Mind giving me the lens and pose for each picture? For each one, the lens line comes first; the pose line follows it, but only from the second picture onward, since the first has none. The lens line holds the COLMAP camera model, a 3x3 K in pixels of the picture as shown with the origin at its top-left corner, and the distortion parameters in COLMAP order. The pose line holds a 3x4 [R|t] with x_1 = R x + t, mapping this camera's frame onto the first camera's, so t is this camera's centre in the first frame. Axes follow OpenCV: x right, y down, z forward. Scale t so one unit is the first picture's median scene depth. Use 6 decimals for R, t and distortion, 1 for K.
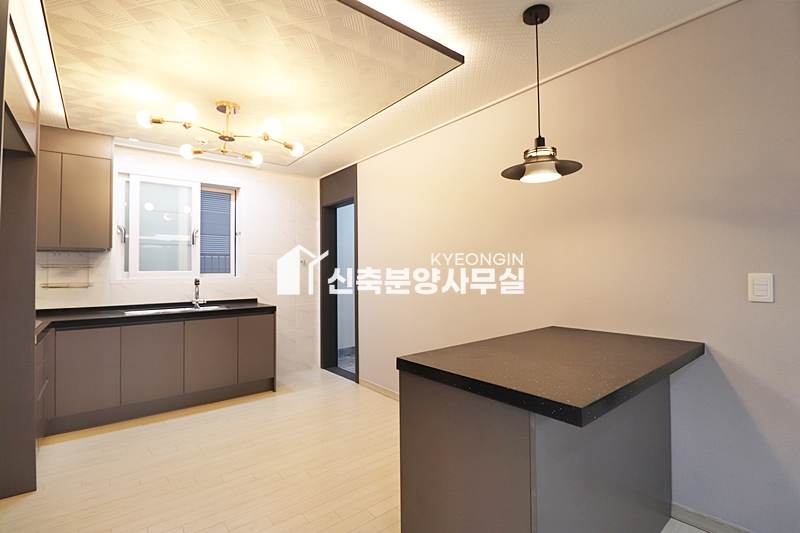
lens RADIAL K [[373.0, 0, 400.3], [0, 373.0, 259.8], [0, 0, 1]] dist [0.001448, 0.000137]
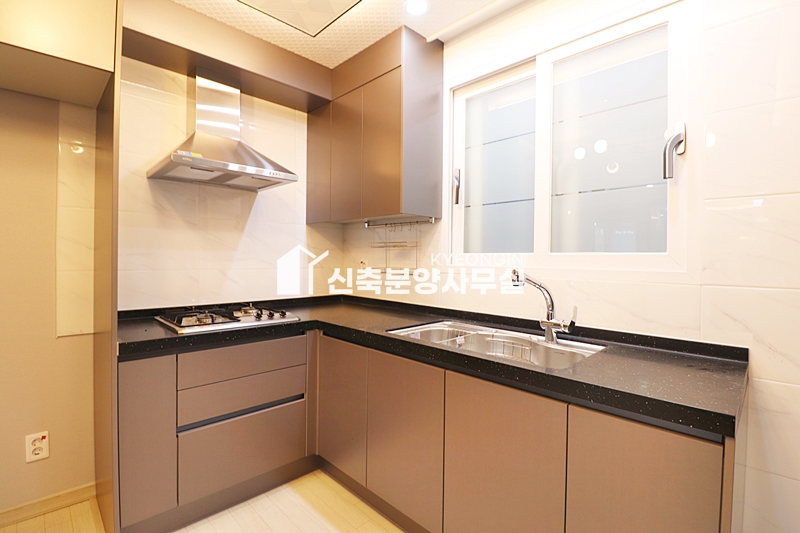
lens RADIAL K [[373.0, 0, 400.3], [0, 373.0, 259.8], [0, 0, 1]] dist [0.001448, 0.000137]
pose [[0.097334, 0.018269, -0.995084, -0.159087], [0.025568, 0.999456, 0.020850, 0.029581], [0.994923, -0.027471, 0.096814, 0.888864]]
